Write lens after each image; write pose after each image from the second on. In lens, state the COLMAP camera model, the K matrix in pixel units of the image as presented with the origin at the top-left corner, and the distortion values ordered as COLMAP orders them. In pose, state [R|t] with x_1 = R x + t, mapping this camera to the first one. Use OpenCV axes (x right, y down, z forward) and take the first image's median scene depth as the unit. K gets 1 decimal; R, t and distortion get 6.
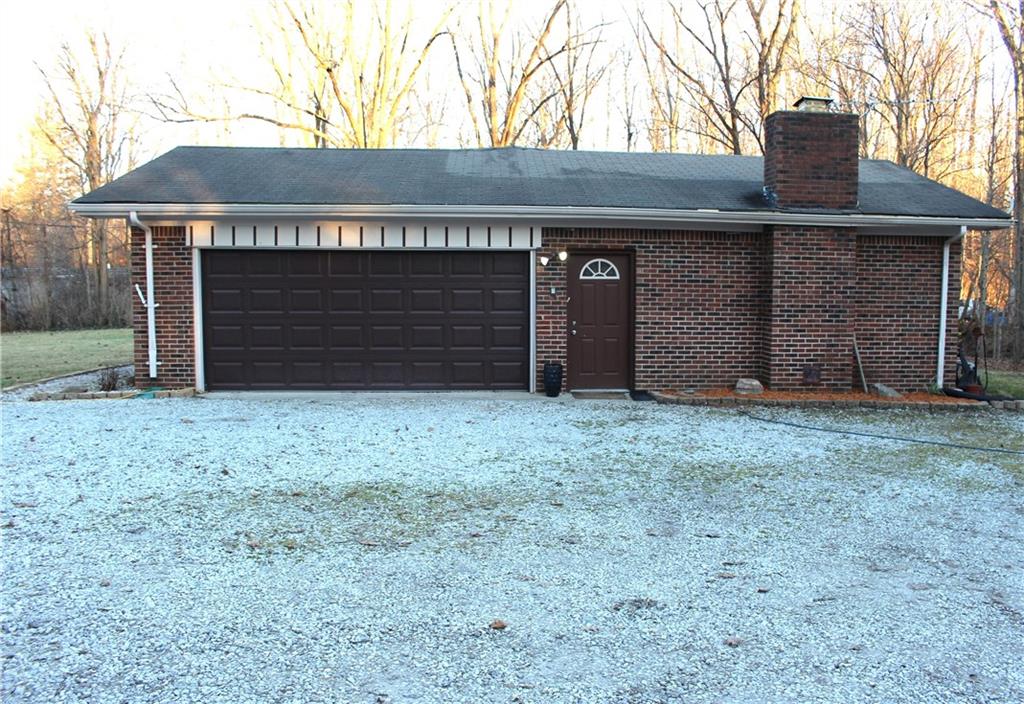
lens RADIAL K [[987.5, 0, 512.0], [0, 987.5, 352.0], [0, 0, 1]] dist [-0.107663, -0.006230]
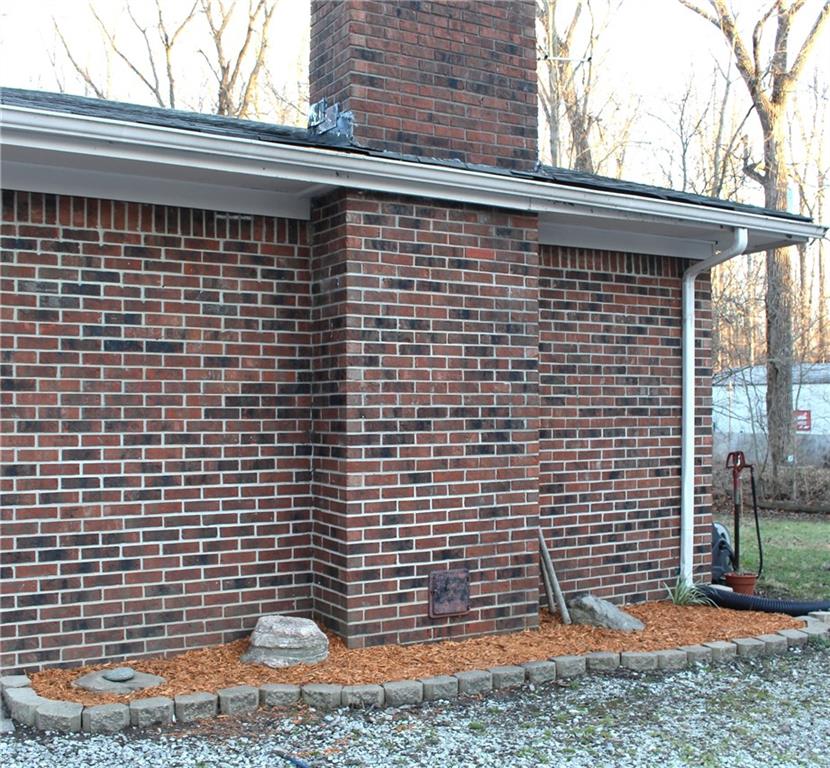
lens RADIAL K [[991.1, 0, 415.0], [0, 991.1, 384.0], [0, 0, 1]] dist [-0.135823, 0.051289]
pose [[0.893096, 0.001828, 0.449862, 0.120706], [0.041028, 0.995493, -0.085495, -0.024679], [-0.447991, 0.094812, 0.888996, 0.646757]]
